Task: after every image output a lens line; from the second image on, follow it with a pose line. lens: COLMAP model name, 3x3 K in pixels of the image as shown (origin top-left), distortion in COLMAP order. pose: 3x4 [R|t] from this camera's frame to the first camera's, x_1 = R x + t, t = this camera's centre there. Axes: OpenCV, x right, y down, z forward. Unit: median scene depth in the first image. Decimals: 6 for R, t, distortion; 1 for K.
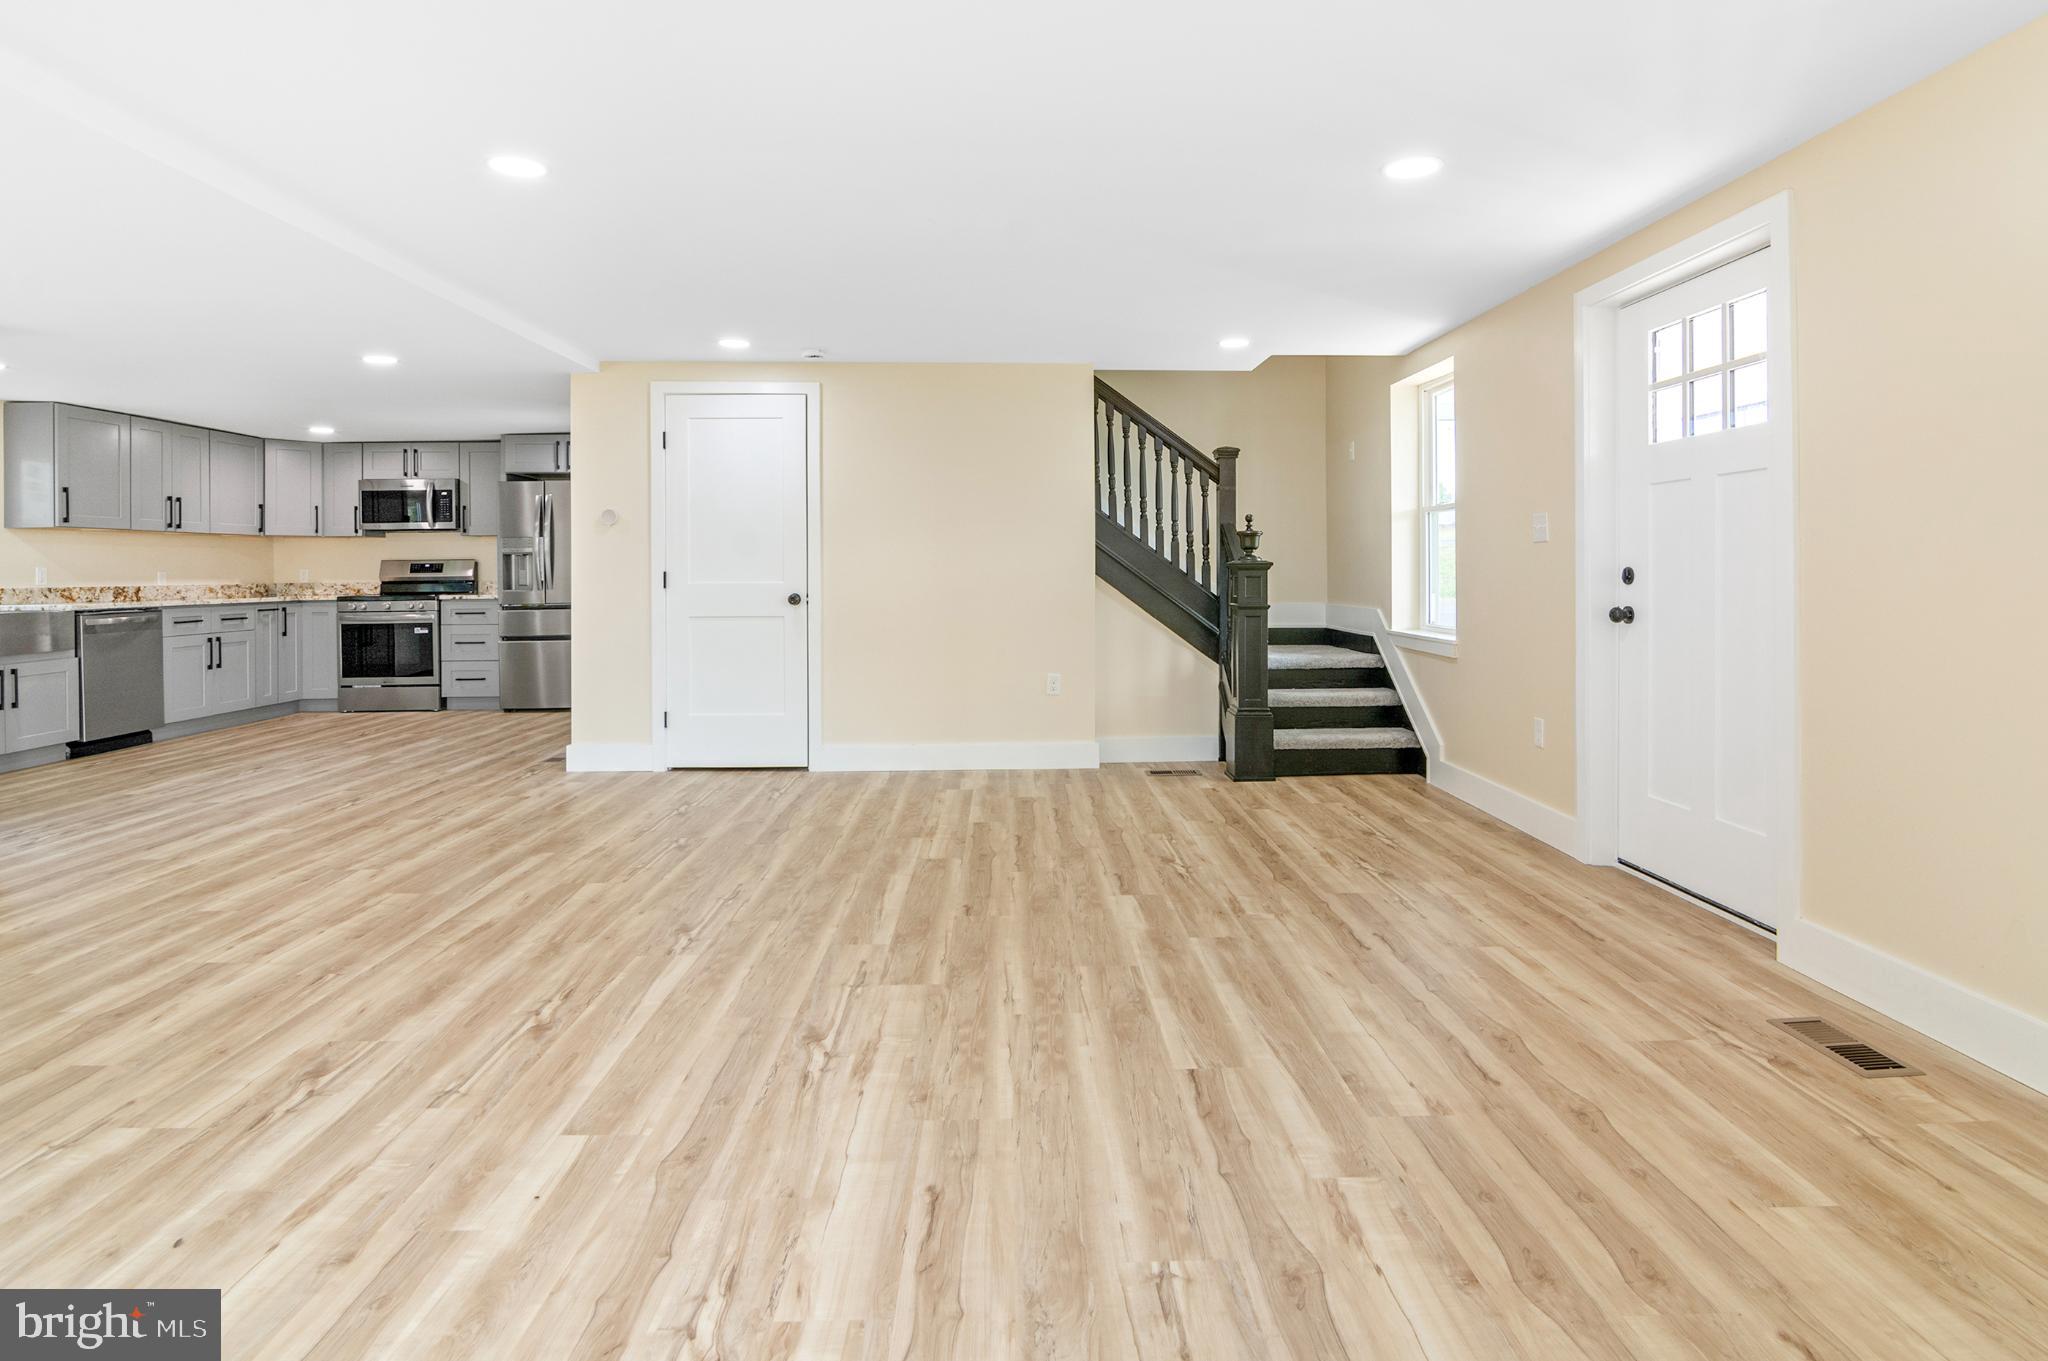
lens RADIAL K [[1055.0, 0, 1027.4], [0, 1055.0, 560.0], [0, 0, 1]] dist [-0.007507, -0.000603]
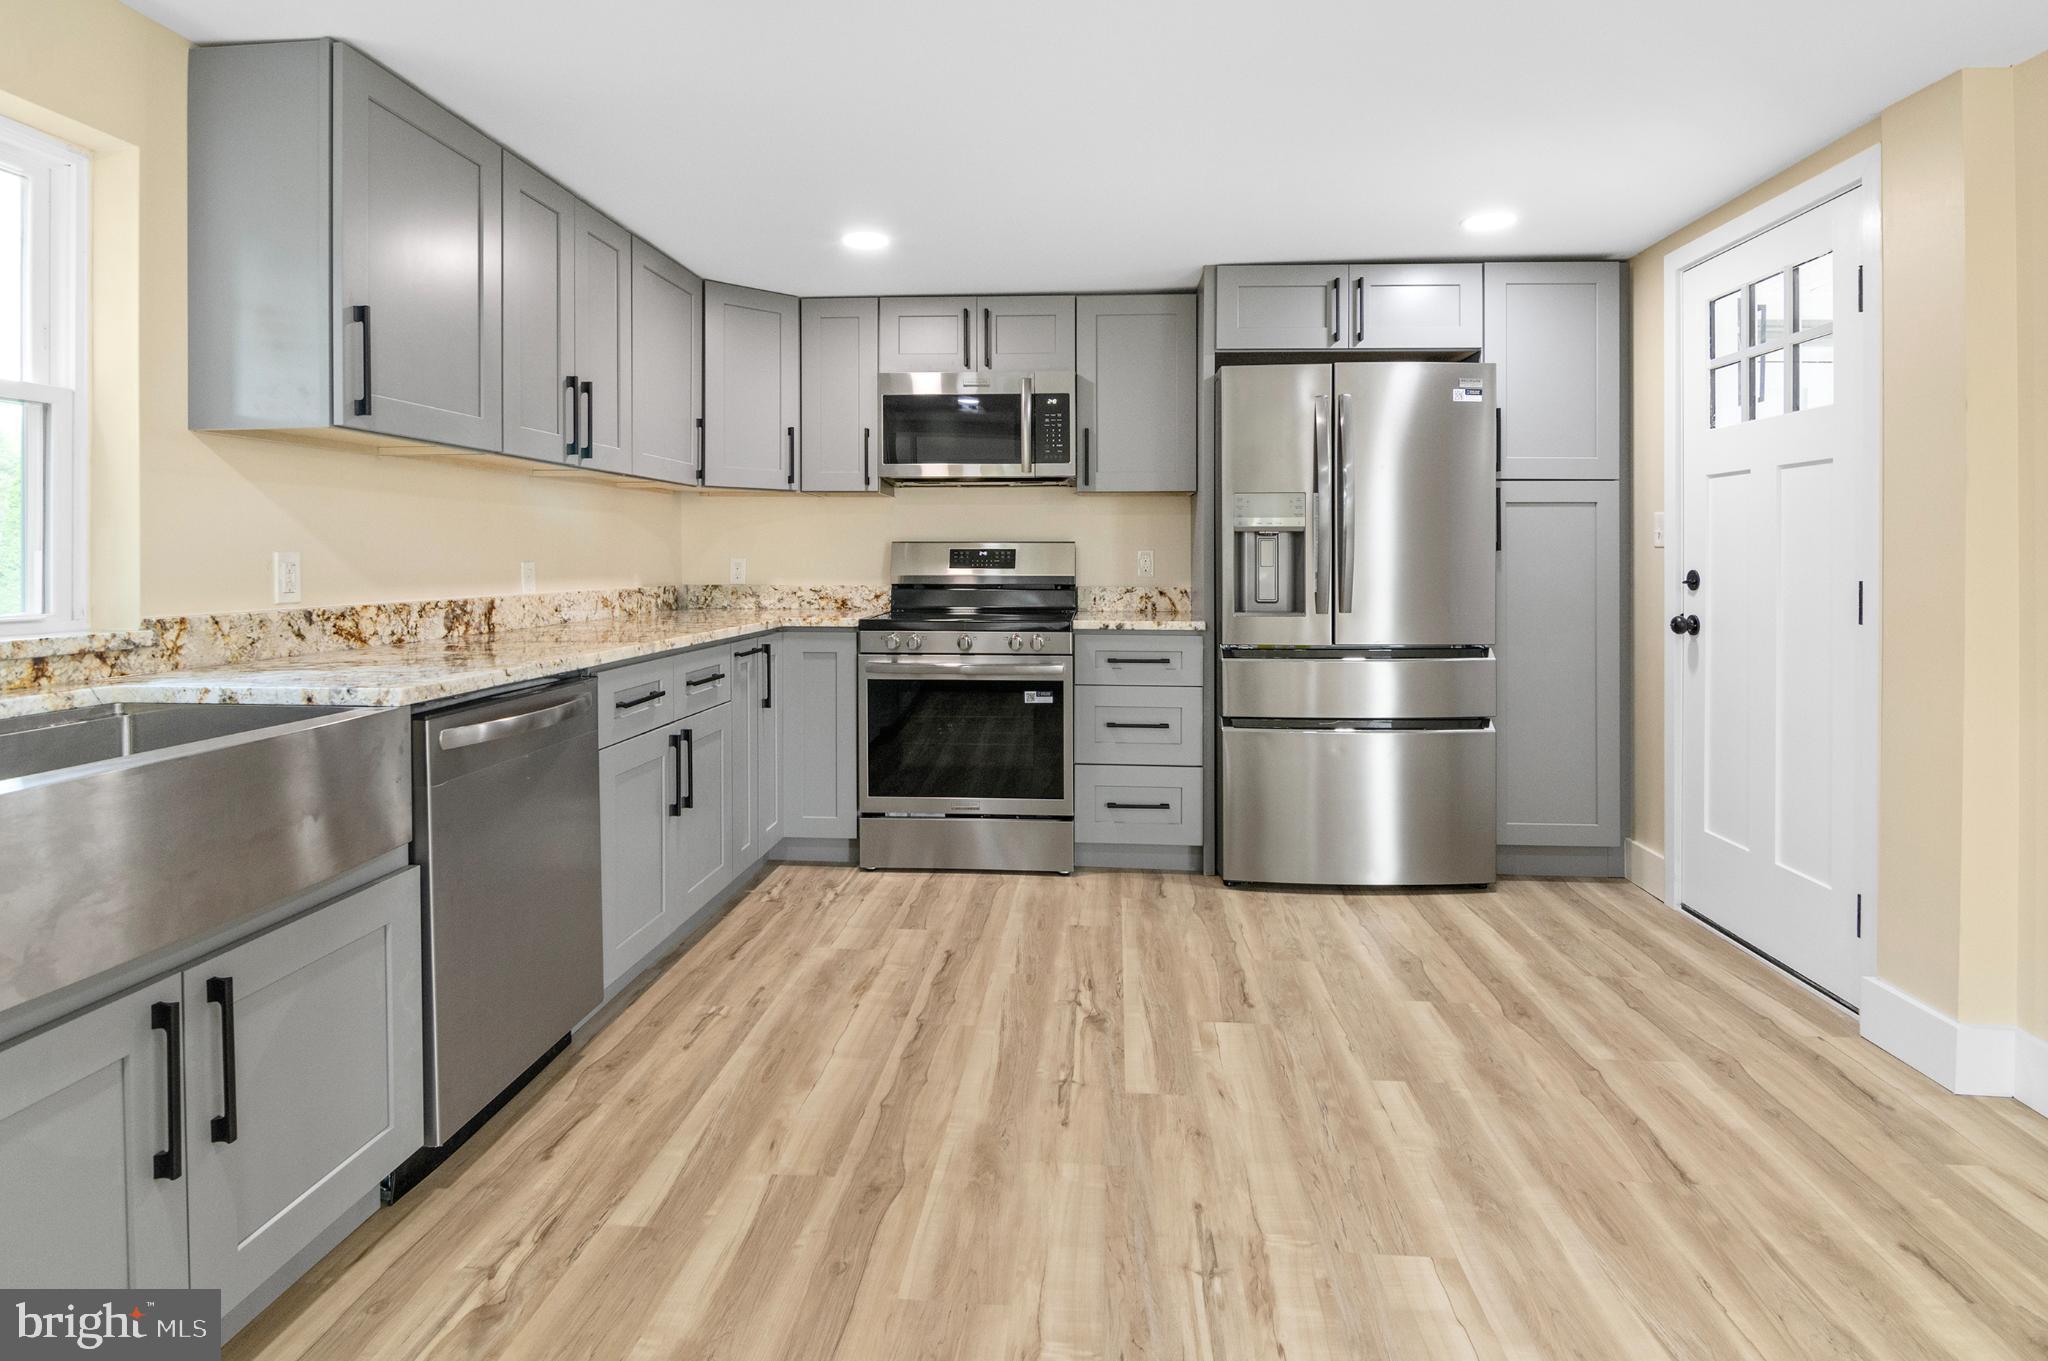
lens RADIAL K [[1031.4, 0, 1015.6], [0, 1031.4, 559.0], [0, 0, 1]] dist [-0.013013, -0.001133]
pose [[0.994131, 0.012167, -0.107498, -0.613135], [-0.010956, 0.999870, 0.011846, 0.002417], [0.107628, -0.010599, 0.994135, 0.634785]]
